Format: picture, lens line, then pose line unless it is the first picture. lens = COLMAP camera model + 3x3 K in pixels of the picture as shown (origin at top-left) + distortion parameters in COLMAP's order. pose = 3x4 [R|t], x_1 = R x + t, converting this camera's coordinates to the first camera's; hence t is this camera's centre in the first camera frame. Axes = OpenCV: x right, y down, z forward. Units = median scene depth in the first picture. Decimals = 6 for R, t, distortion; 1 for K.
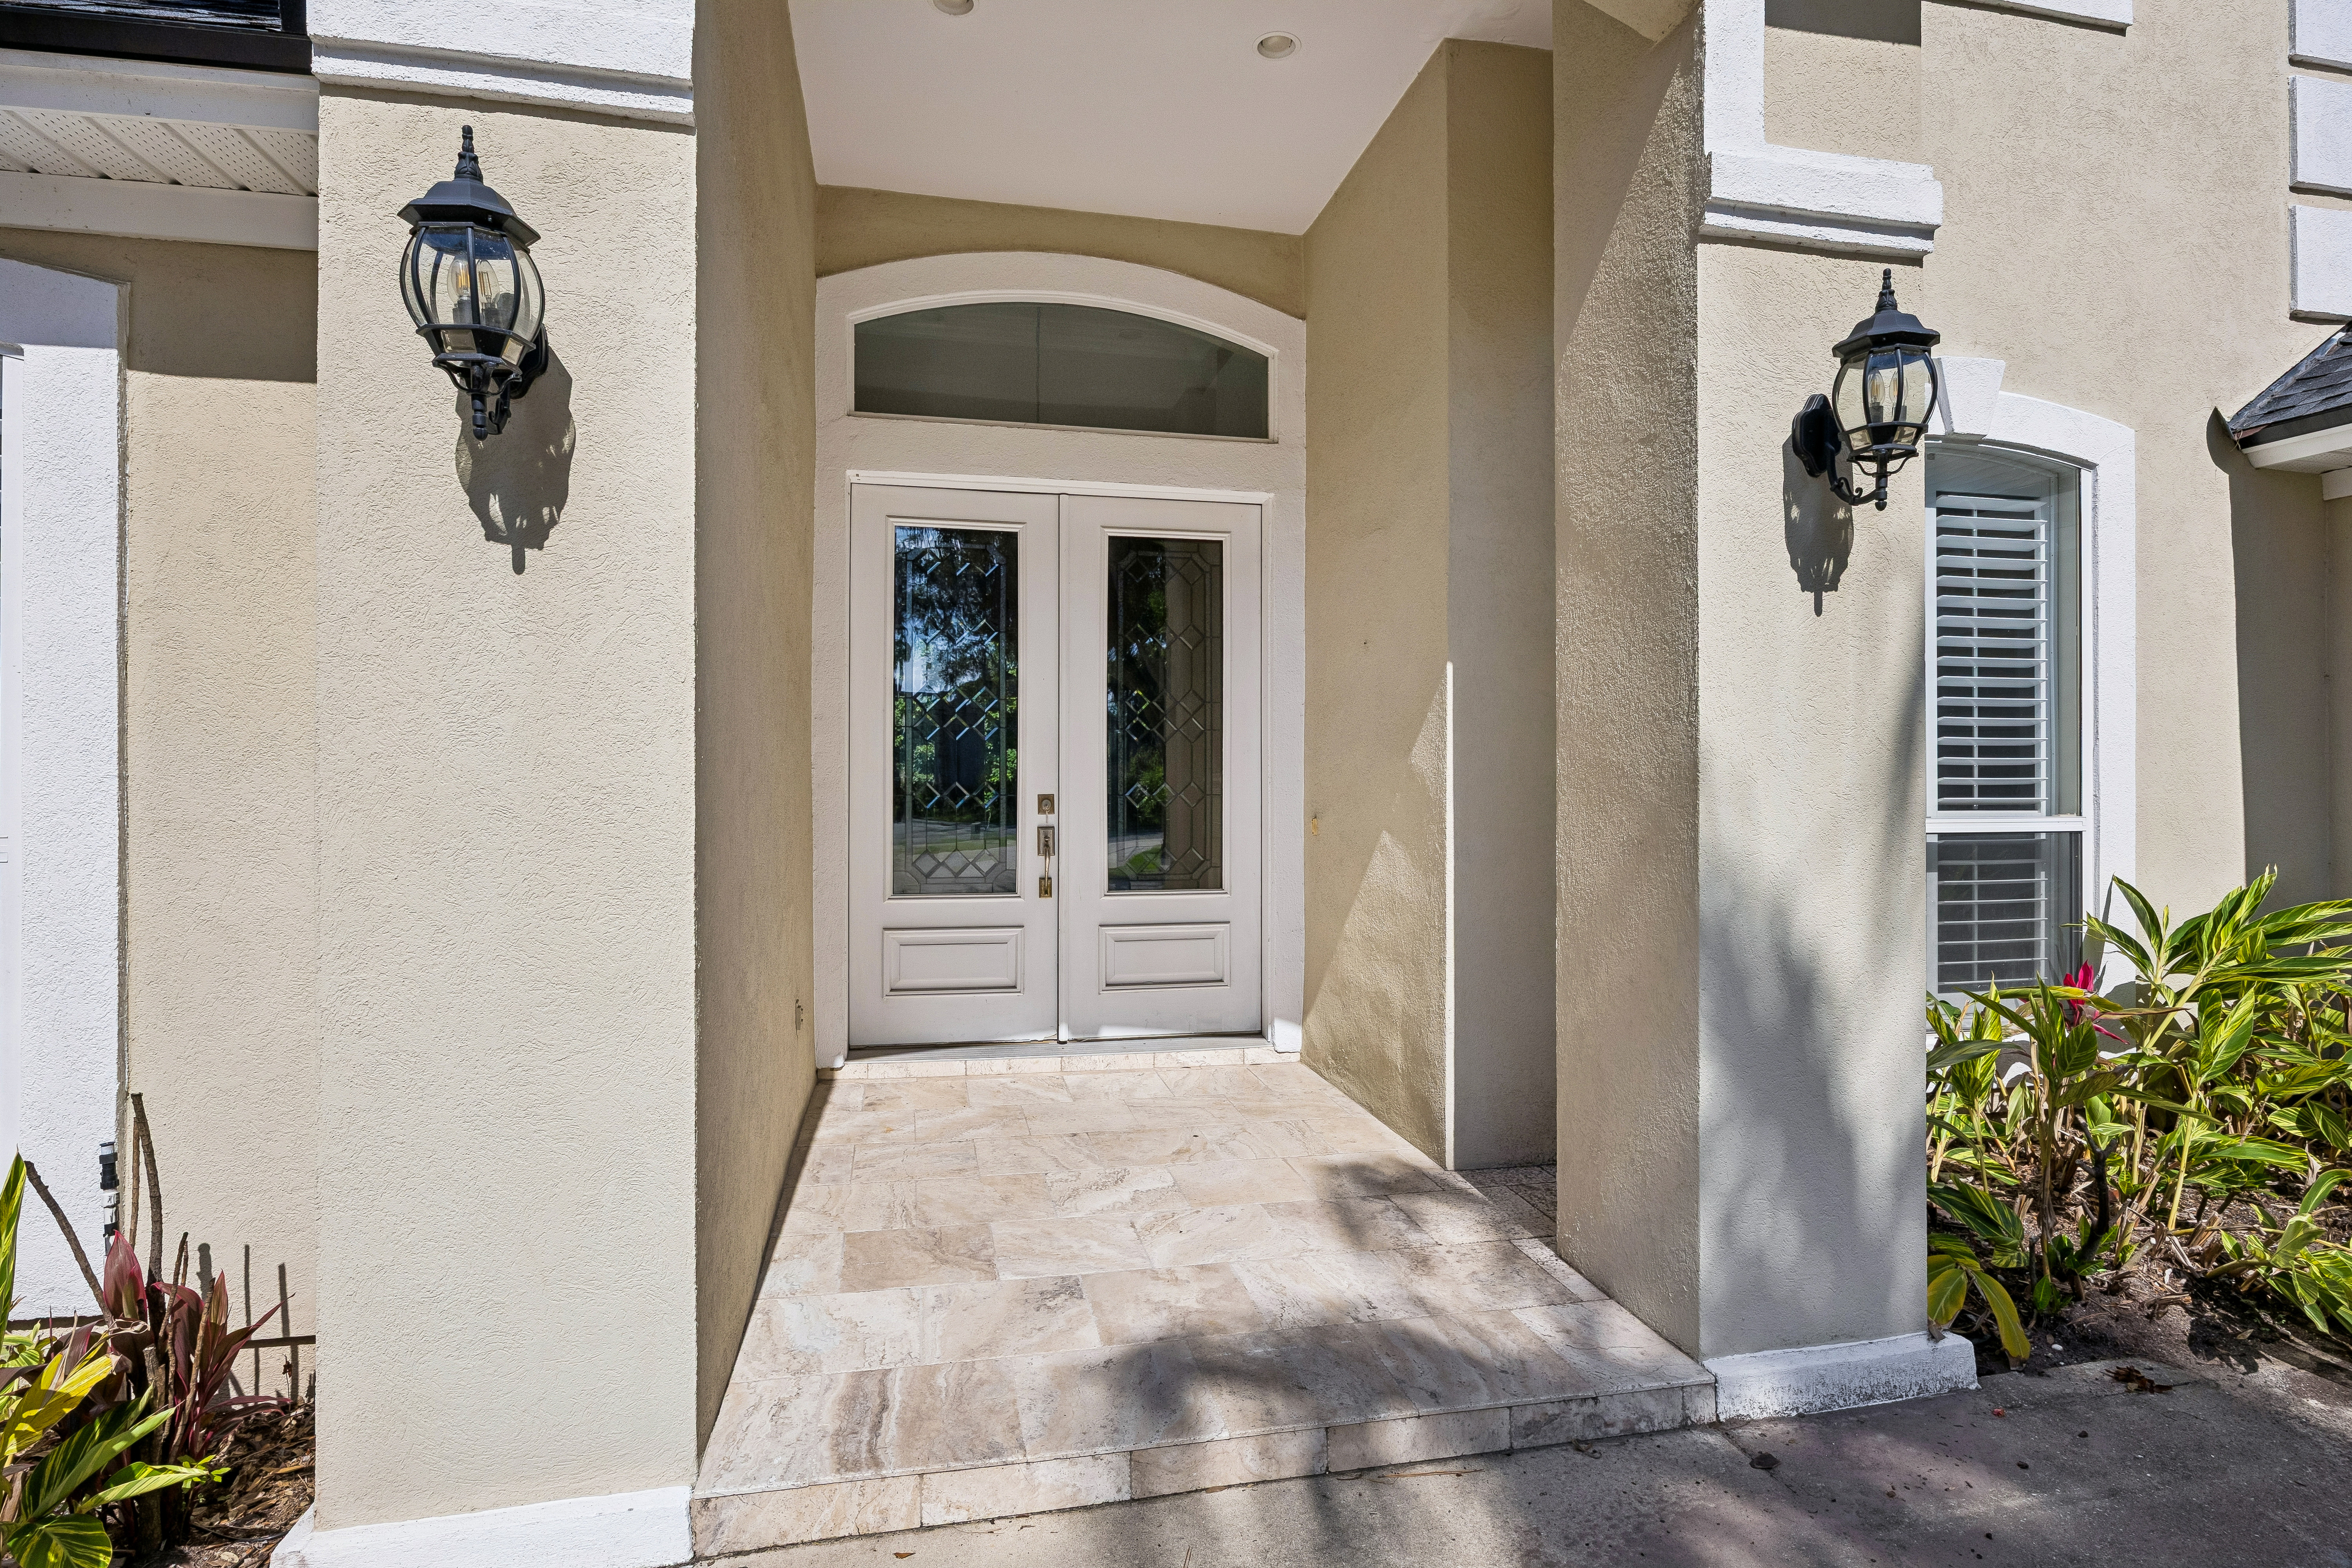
lens RADIAL K [[1287.4, 0, 1184.7], [0, 1287.4, 771.2], [0, 0, 1]] dist [0.026517, 0.000218]
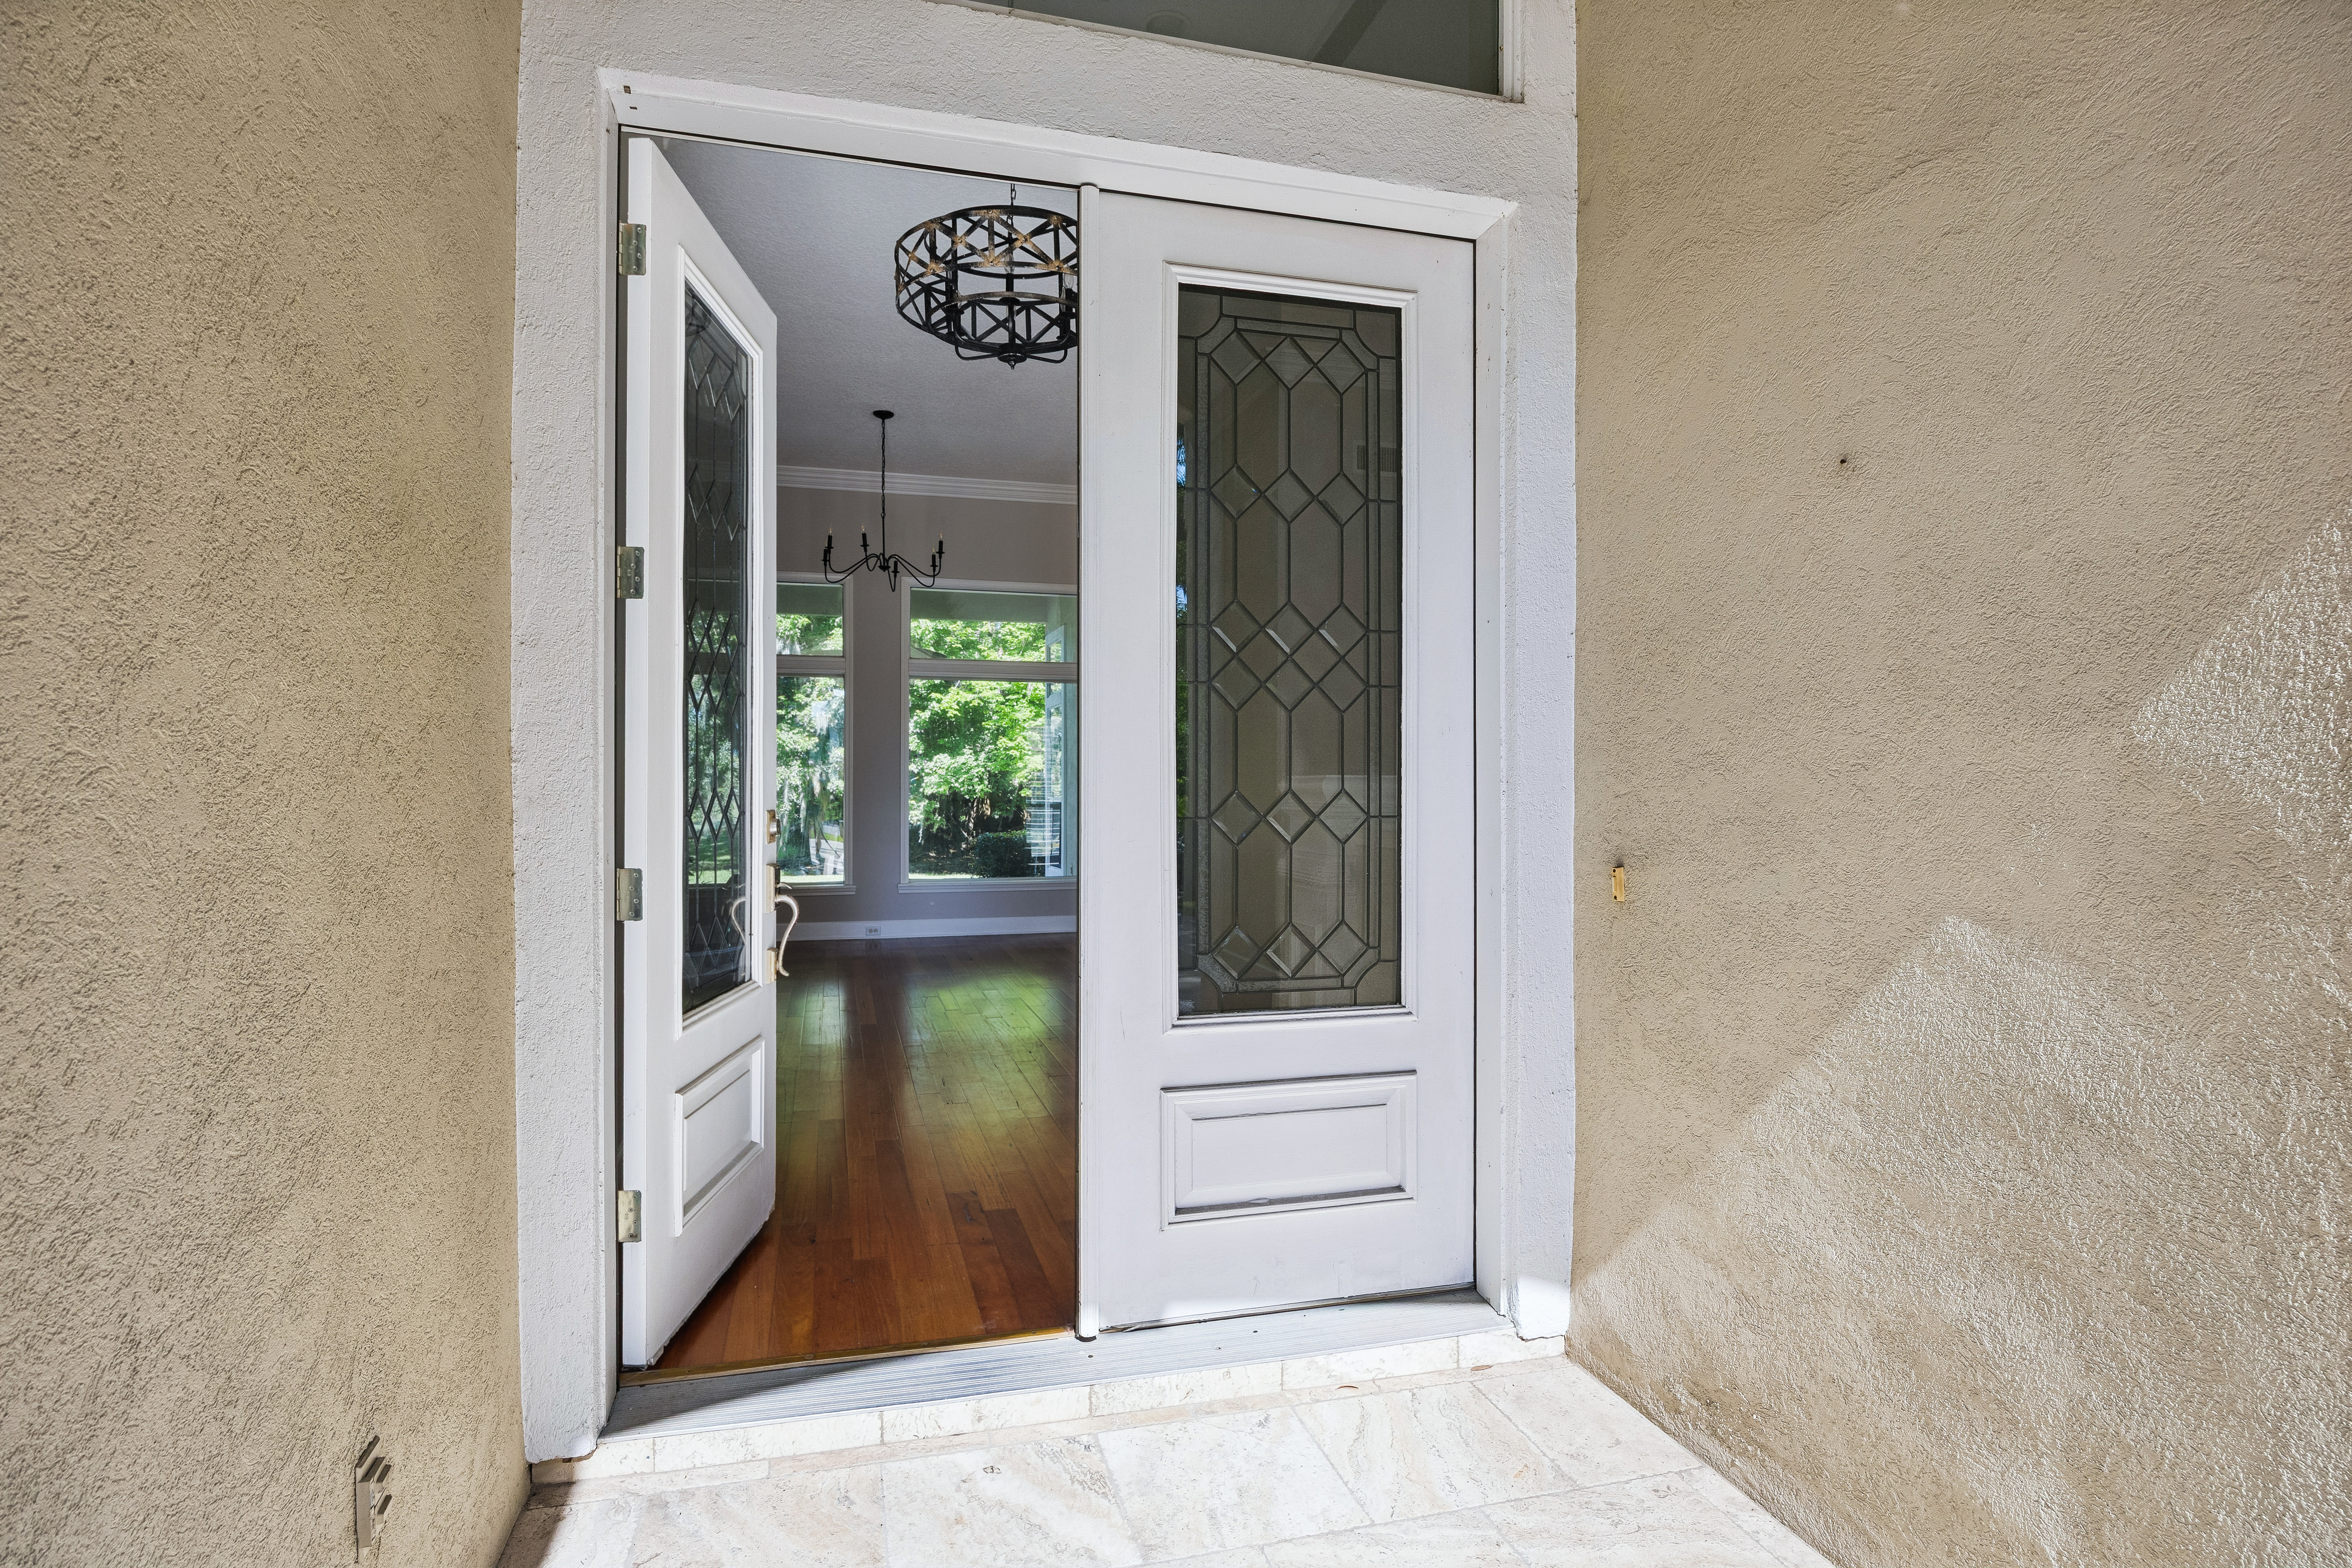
lens RADIAL K [[1287.4, 0, 1182.5], [0, 1287.4, 803.9], [0, 0, 1]] dist [0.026517, 0.000218]
pose [[0.998049, -0.001324, 0.062424, -0.088035], [0.000323, 0.999871, 0.016050, 0.004866], [-0.062438, -0.015998, 0.997921, 0.515868]]
